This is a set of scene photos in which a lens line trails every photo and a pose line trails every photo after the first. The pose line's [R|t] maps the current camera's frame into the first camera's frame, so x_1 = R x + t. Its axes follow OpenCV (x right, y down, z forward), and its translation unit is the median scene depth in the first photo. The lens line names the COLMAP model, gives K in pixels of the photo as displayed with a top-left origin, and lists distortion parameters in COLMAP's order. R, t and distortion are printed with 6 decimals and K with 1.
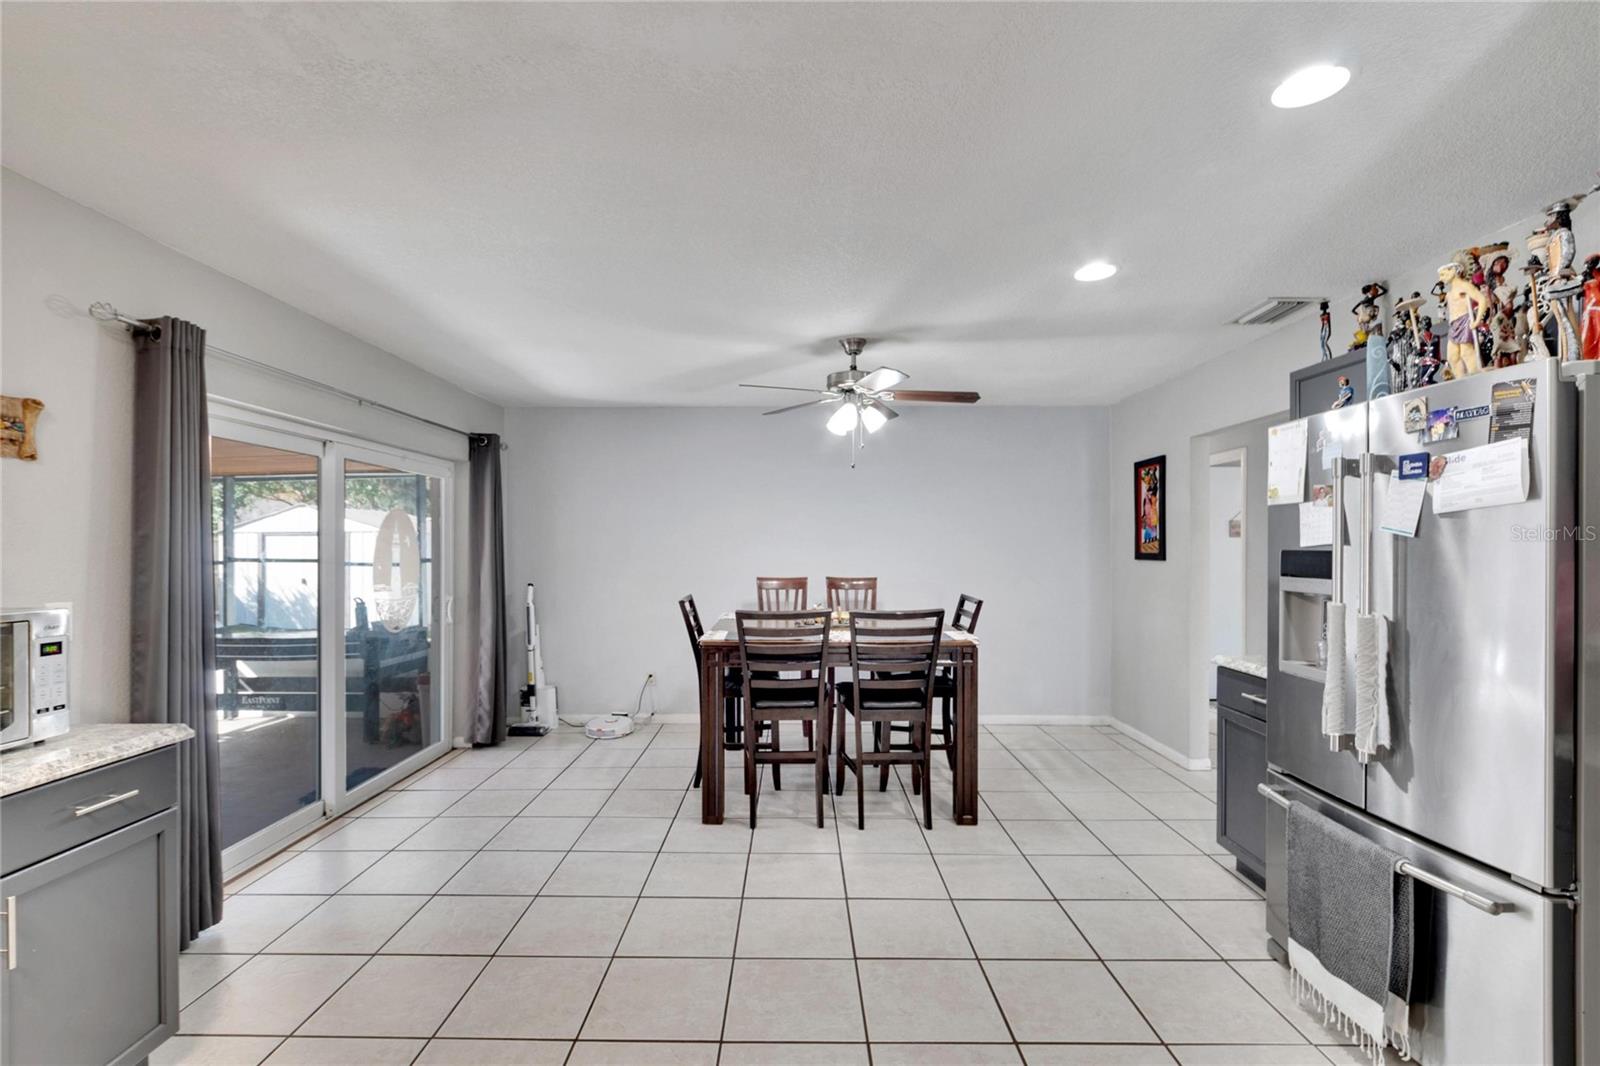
lens RADIAL K [[698.4, 0, 797.9], [0, 698.4, 542.7], [0, 0, 1]] dist [-0.001767, -0.000568]
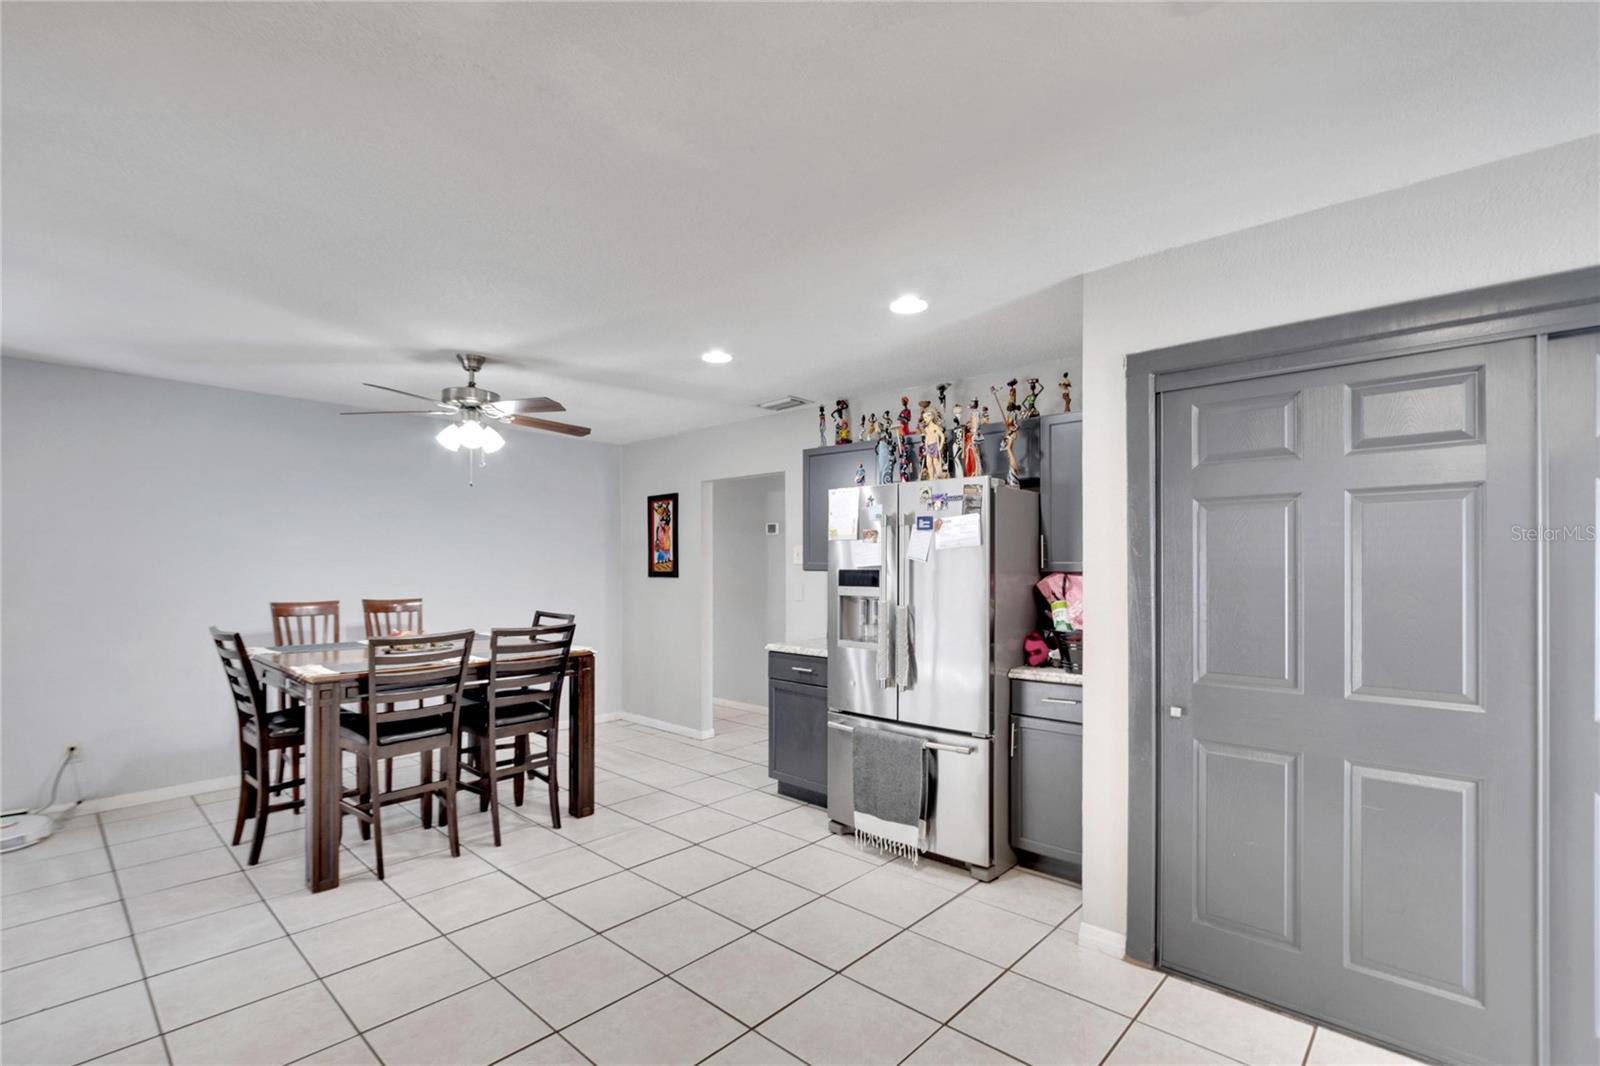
lens RADIAL K [[709.0, 0, 763.1], [0, 709.0, 554.3], [0, 0, 1]] dist [-0.000851, -0.000579]
pose [[0.695347, 0.014242, 0.718533, -0.385442], [-0.007301, 0.999892, -0.012754, -0.001061], [-0.718637, 0.003622, 0.695376, 0.010063]]
